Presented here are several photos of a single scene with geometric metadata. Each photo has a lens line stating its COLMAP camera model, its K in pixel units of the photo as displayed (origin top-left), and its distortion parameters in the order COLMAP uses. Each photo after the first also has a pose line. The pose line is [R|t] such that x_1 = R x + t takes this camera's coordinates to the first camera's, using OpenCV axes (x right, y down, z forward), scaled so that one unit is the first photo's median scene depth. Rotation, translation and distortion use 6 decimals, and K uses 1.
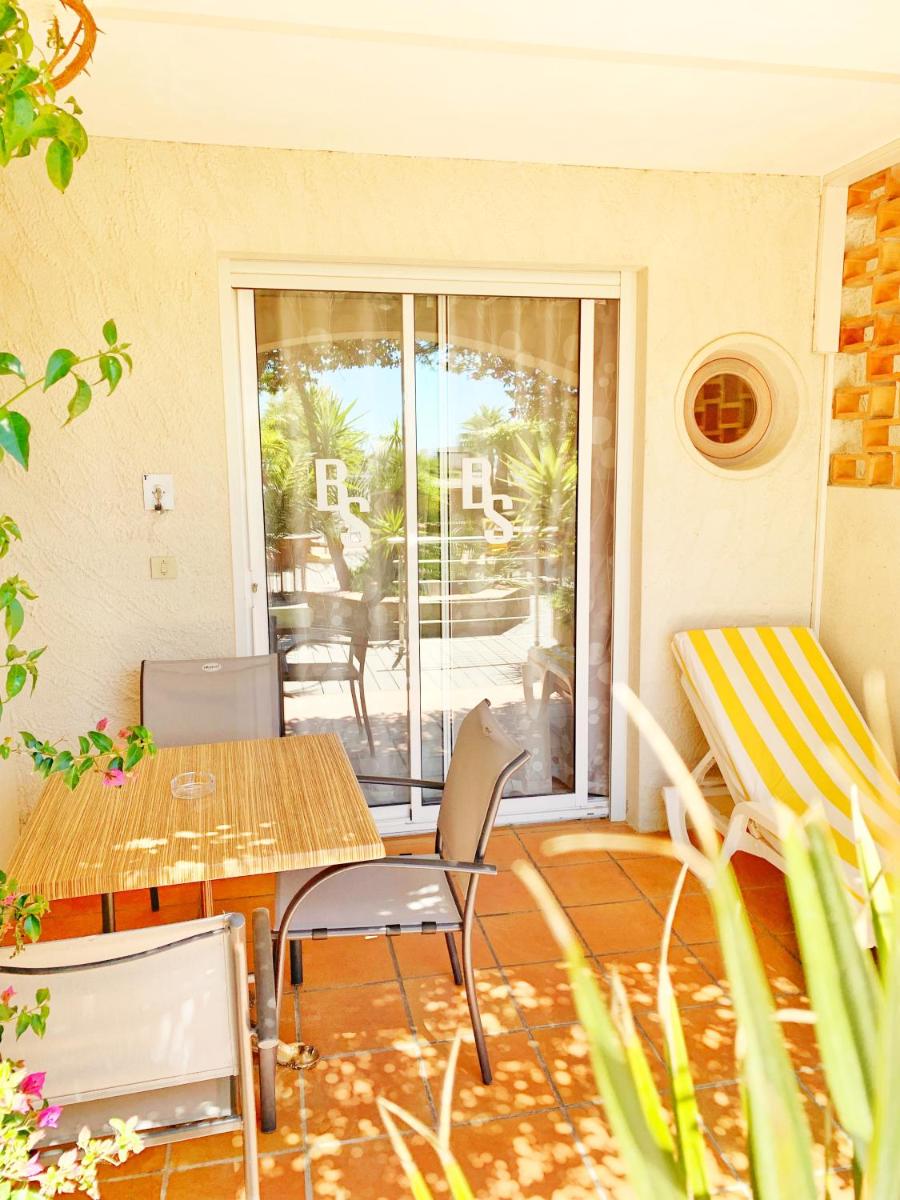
lens RADIAL K [[911.3, 0, 450.3], [0, 911.3, 631.1], [0, 0, 1]] dist [0.033245, -0.001609]
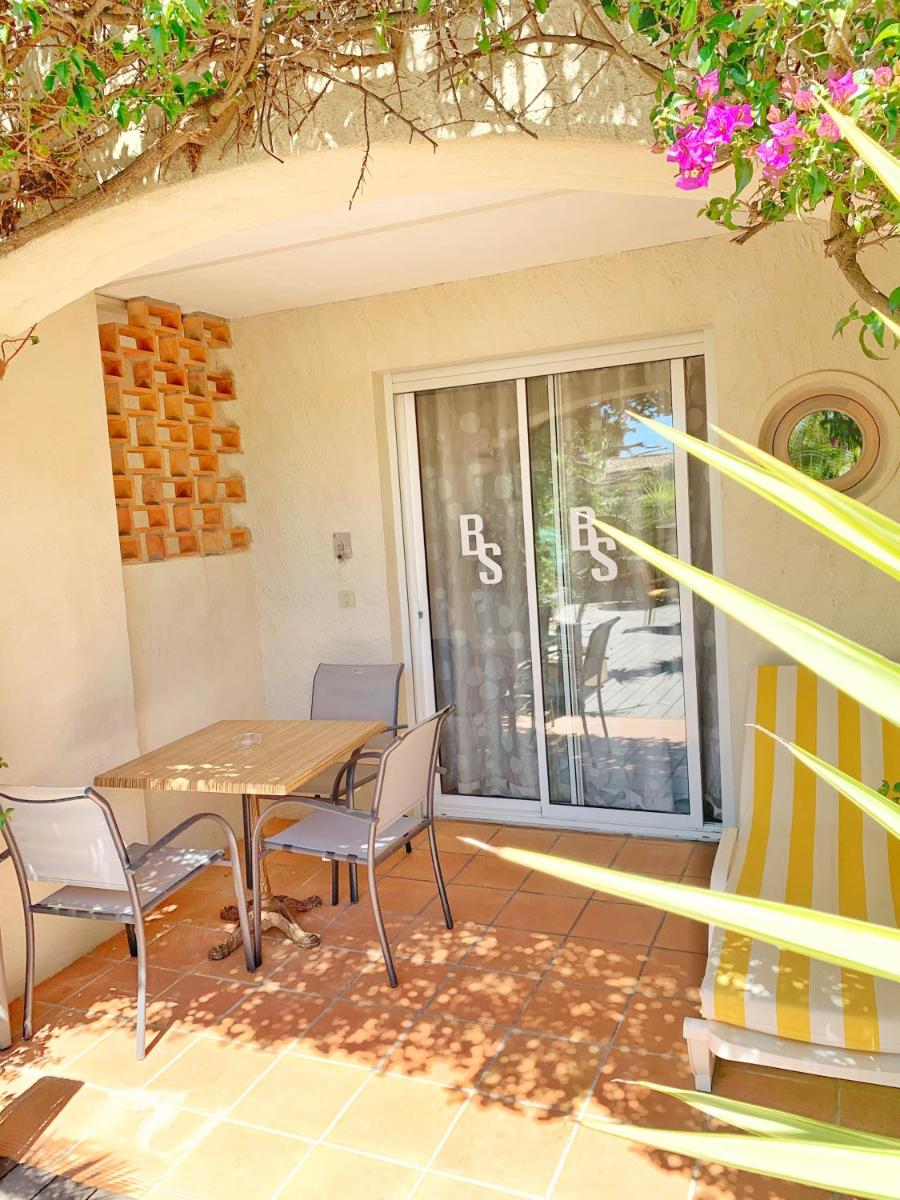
lens RADIAL K [[911.3, 0, 450.3], [0, 911.3, 631.1], [0, 0, 1]] dist [0.033245, -0.001609]
pose [[0.816852, 0.028924, -0.576121, 0.743604], [-0.047818, 0.998700, -0.017659, -0.004128], [0.574862, 0.041974, 0.817173, -0.055110]]
